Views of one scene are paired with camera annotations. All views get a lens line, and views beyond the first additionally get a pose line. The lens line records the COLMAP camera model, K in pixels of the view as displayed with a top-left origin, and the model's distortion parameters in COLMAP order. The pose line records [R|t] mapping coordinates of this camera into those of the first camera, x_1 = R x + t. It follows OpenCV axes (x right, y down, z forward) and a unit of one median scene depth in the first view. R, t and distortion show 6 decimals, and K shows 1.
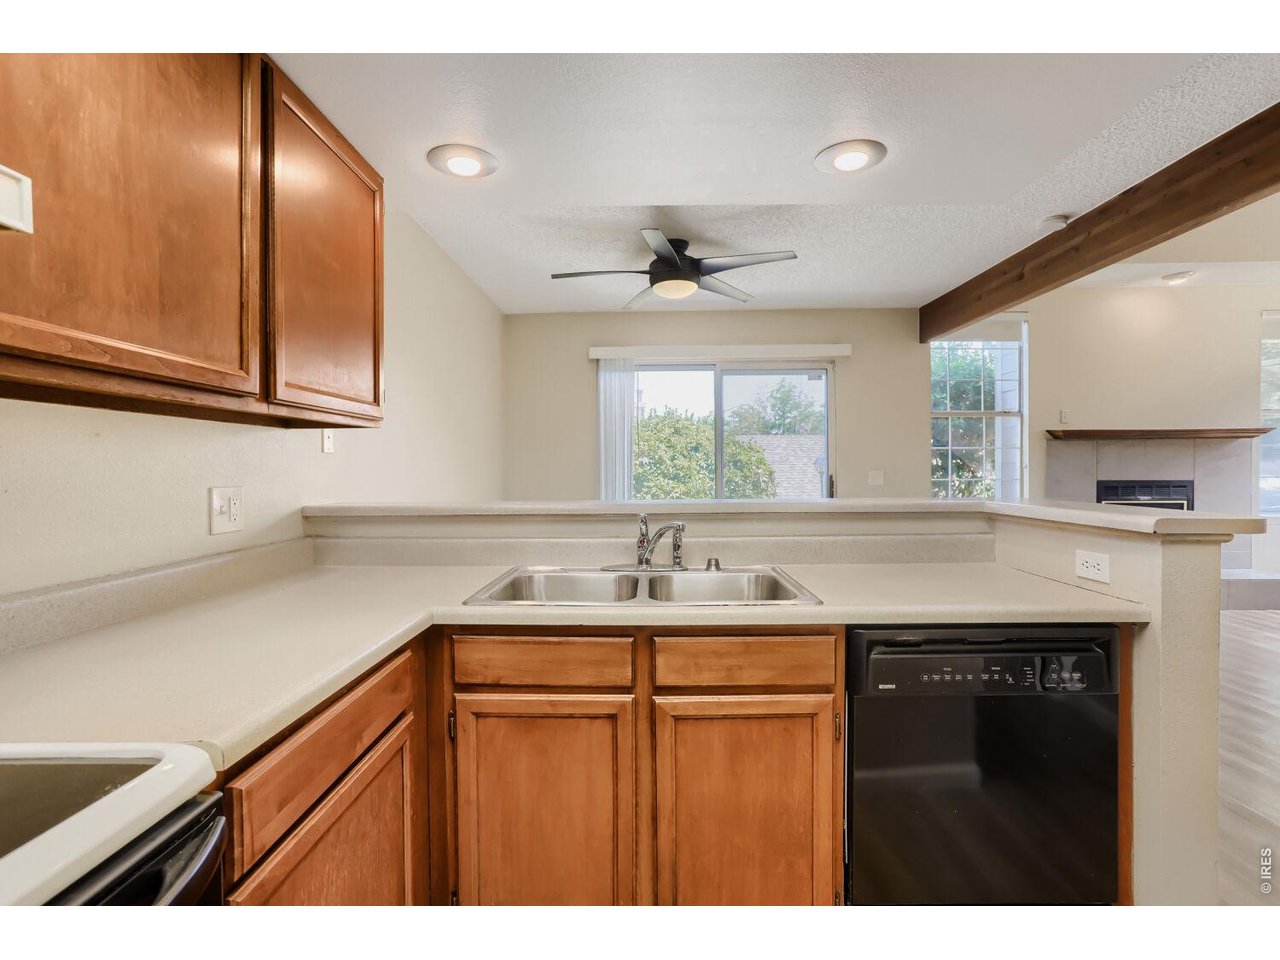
lens RADIAL K [[632.4, 0, 637.8], [0, 632.4, 469.7], [0, 0, 1]] dist [-0.072478, 0.035314]
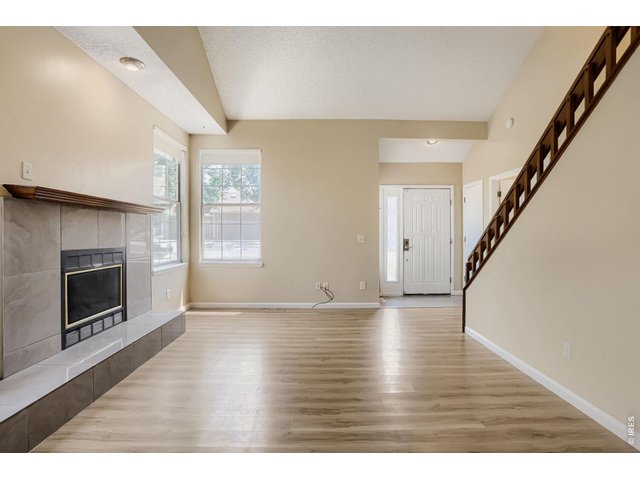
lens RADIAL K [[316.2, 0, 318.9], [0, 316.2, 234.9], [0, 0, 1]] dist [-0.072478, 0.035314]
pose [[-0.014312, 0.002928, 0.999893, 0.298437], [0.005148, 0.999983, -0.002854, -0.002224], [-0.999884, 0.005107, -0.014327, 0.628661]]
